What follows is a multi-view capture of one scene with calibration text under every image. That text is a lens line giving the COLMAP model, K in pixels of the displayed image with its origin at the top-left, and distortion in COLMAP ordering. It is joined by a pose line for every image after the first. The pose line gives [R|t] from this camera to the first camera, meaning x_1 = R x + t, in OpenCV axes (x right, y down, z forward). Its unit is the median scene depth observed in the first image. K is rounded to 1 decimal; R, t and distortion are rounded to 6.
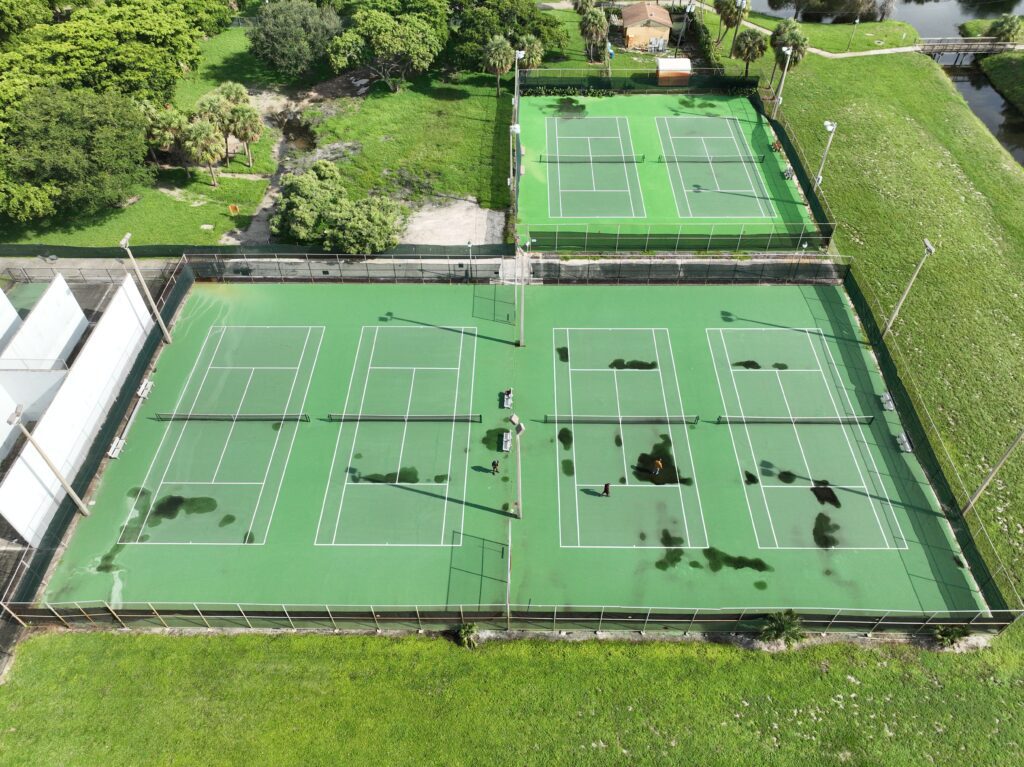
lens RADIAL K [[735.6, 0, 519.5], [0, 735.6, 382.5], [0, 0, 1]] dist [-0.001113, 0.020950]
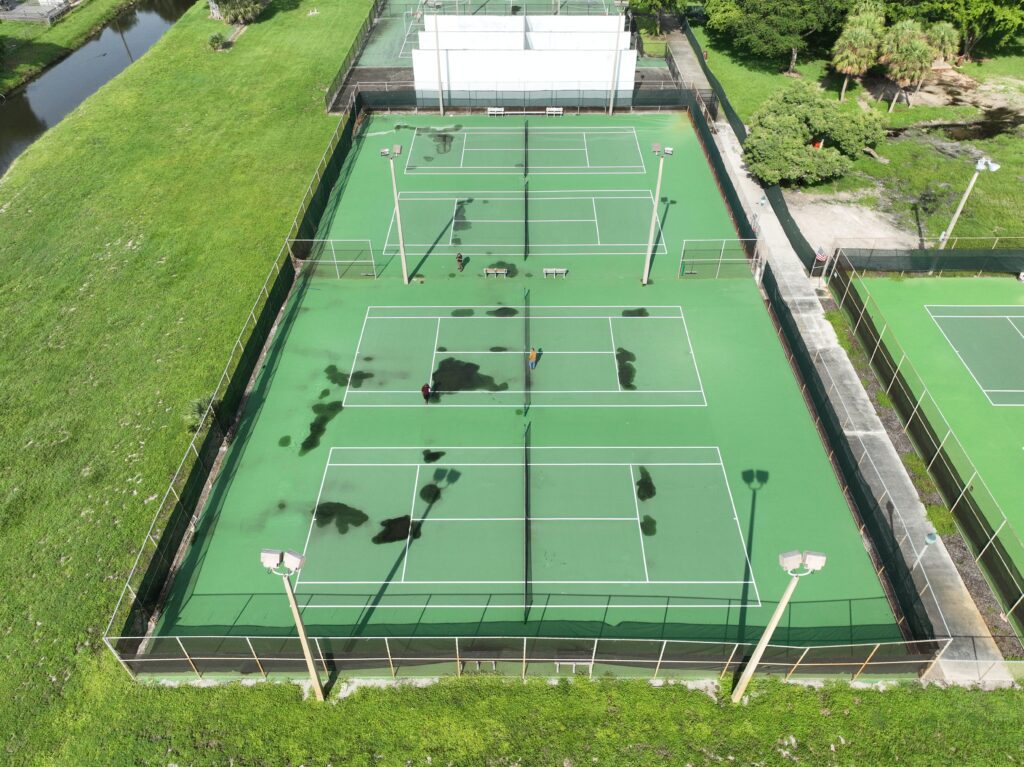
lens RADIAL K [[735.6, 0, 519.5], [0, 735.6, 382.5], [0, 0, 1]] dist [-0.001113, 0.020950]
pose [[0.005279, 0.673603, -0.739075, 0.779437], [-0.728101, 0.509201, 0.458893, -0.305785], [0.685449, 0.535699, 0.493139, 0.606341]]
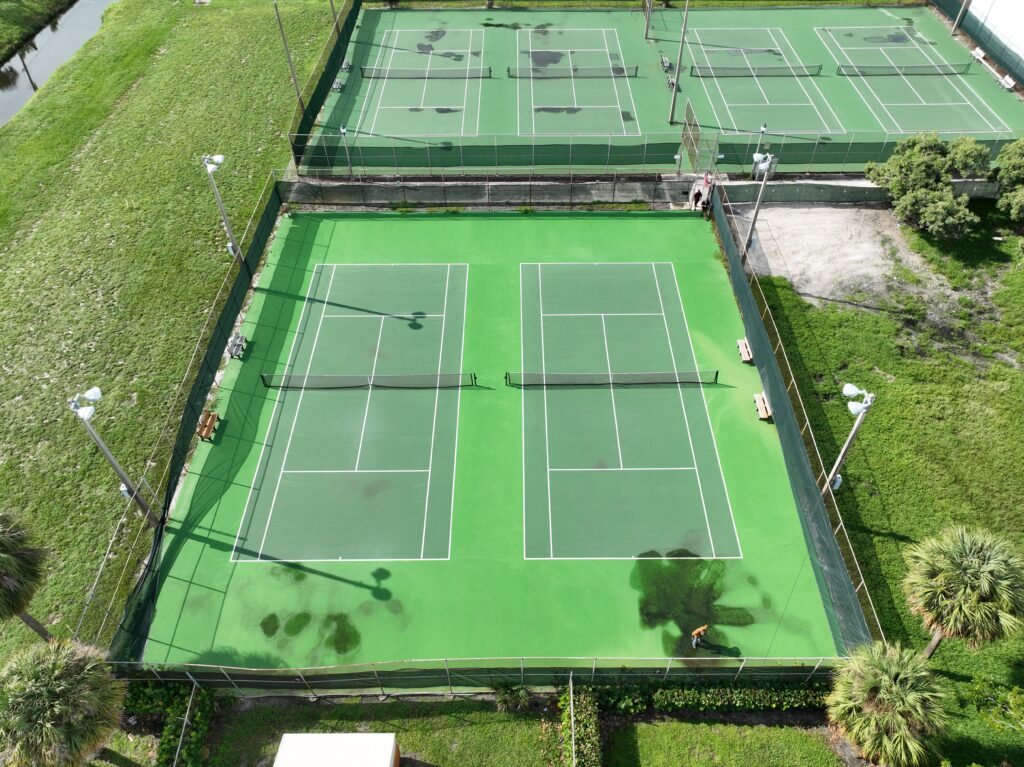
lens RADIAL K [[735.6, 0, 519.5], [0, 735.6, 382.5], [0, 0, 1]] dist [-0.001113, 0.020950]
pose [[-0.999848, 0.016617, -0.005272, 0.238034], [-0.006325, -0.064012, 0.997929, -1.159952], [0.016245, 0.997811, 0.064108, 1.418895]]
